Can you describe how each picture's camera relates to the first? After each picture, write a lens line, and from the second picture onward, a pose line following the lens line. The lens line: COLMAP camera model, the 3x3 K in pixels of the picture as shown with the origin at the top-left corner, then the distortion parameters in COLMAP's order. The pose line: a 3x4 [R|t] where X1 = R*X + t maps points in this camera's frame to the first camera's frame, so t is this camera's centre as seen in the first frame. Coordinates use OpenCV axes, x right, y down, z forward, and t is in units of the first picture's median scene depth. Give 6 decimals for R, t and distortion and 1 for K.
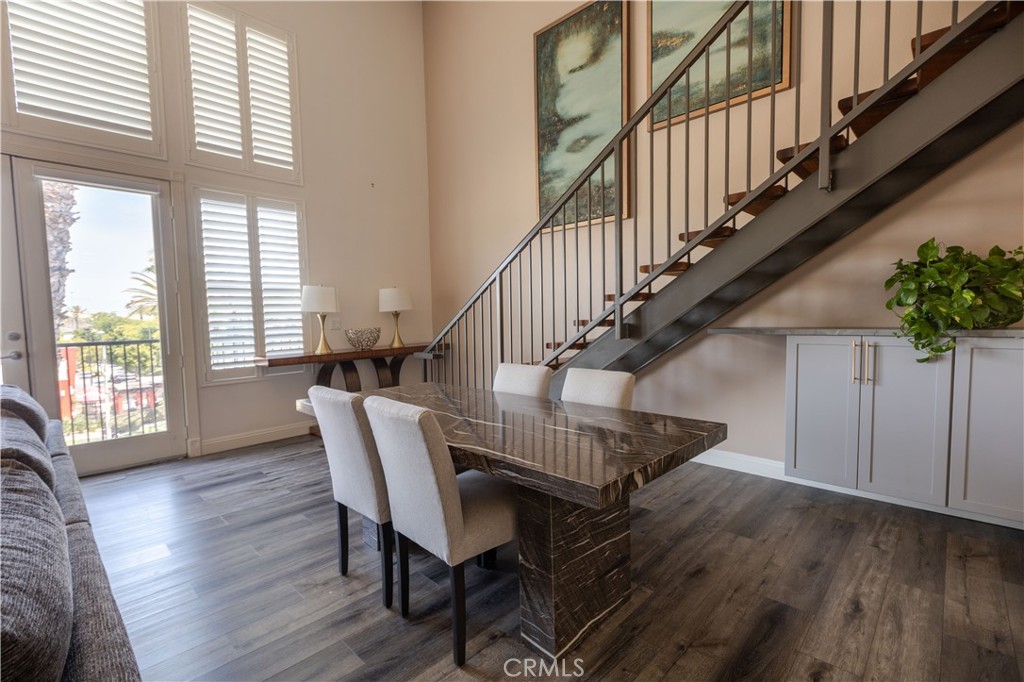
lens RADIAL K [[461.1, 0, 502.3], [0, 461.1, 345.1], [0, 0, 1]] dist [0.002874, -0.001758]
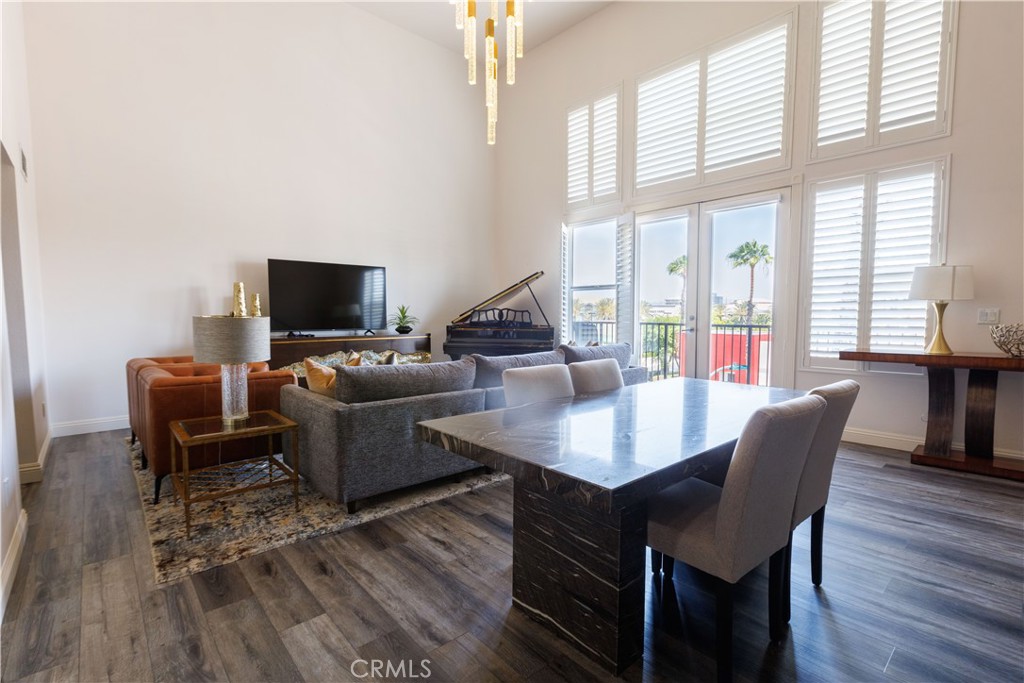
lens RADIAL K [[461.1, 0, 502.7], [0, 461.1, 341.8], [0, 0, 1]] dist [0.002874, -0.001758]
pose [[-0.069421, 0.081844, -0.994224, 0.459201], [-0.058217, 0.994598, 0.085940, -0.028419], [0.995887, 0.063847, -0.064281, 0.373556]]
